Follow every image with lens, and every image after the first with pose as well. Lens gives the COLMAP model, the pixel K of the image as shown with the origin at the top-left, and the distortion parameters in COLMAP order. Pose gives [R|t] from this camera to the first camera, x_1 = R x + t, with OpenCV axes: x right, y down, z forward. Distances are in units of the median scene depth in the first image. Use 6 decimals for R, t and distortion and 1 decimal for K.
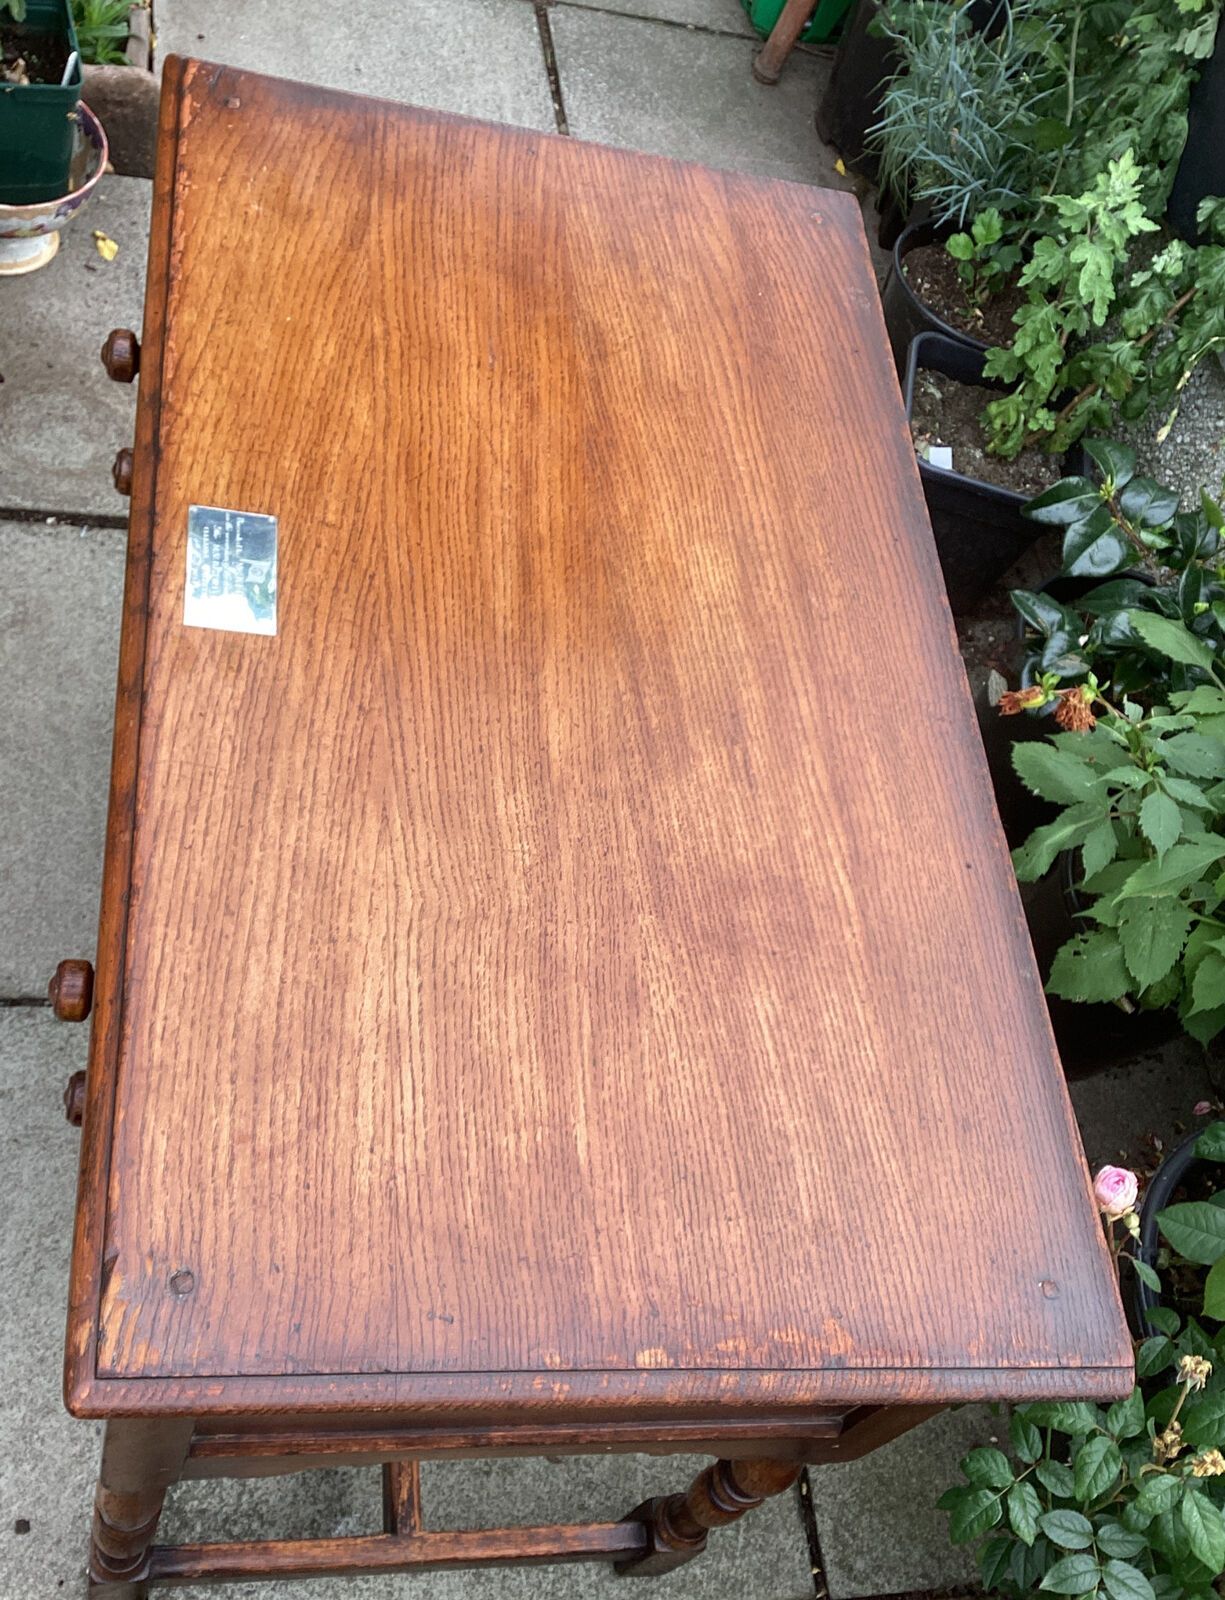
lens RADIAL K [[1694.7, 0, 617.9], [0, 1694.7, 886.7], [0, 0, 1]] dist [0.062987, 0.000000]
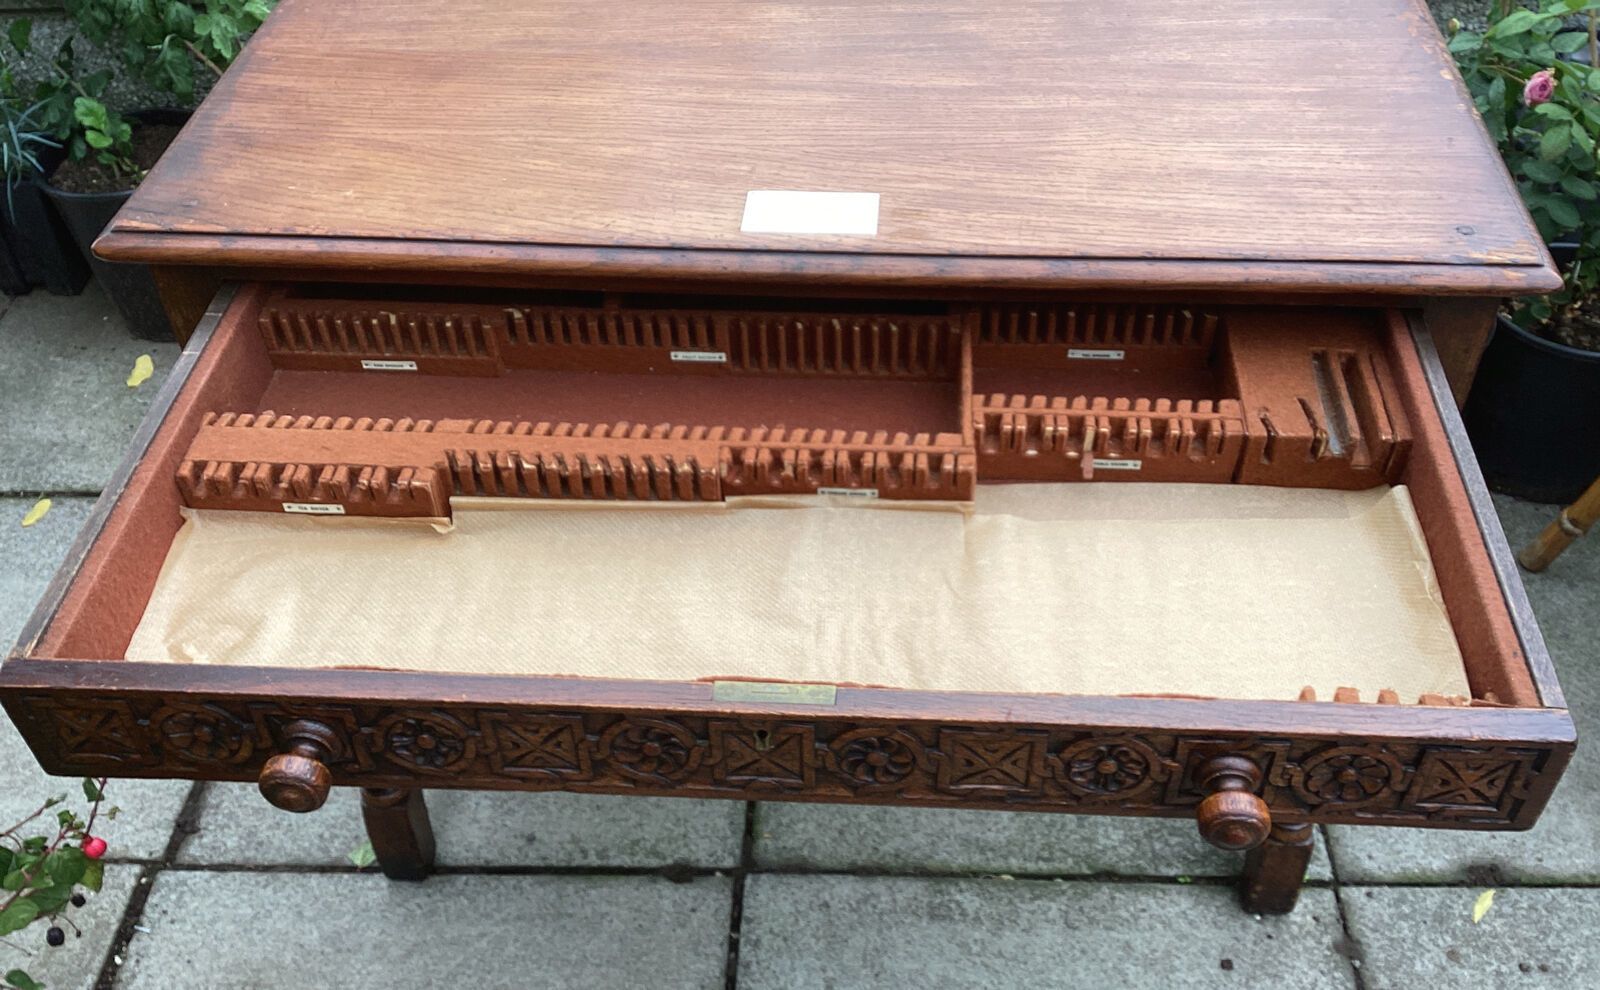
lens RADIAL K [[1536.8, 0, 806.2], [0, 1536.8, 590.5], [0, 0, 1]] dist [0.002499, 0.000000]
pose [[0.148530, -0.871060, 0.468181, -0.831265], [0.878165, 0.333870, 0.342574, -0.409151], [-0.454714, 0.360258, 0.814524, 0.225458]]
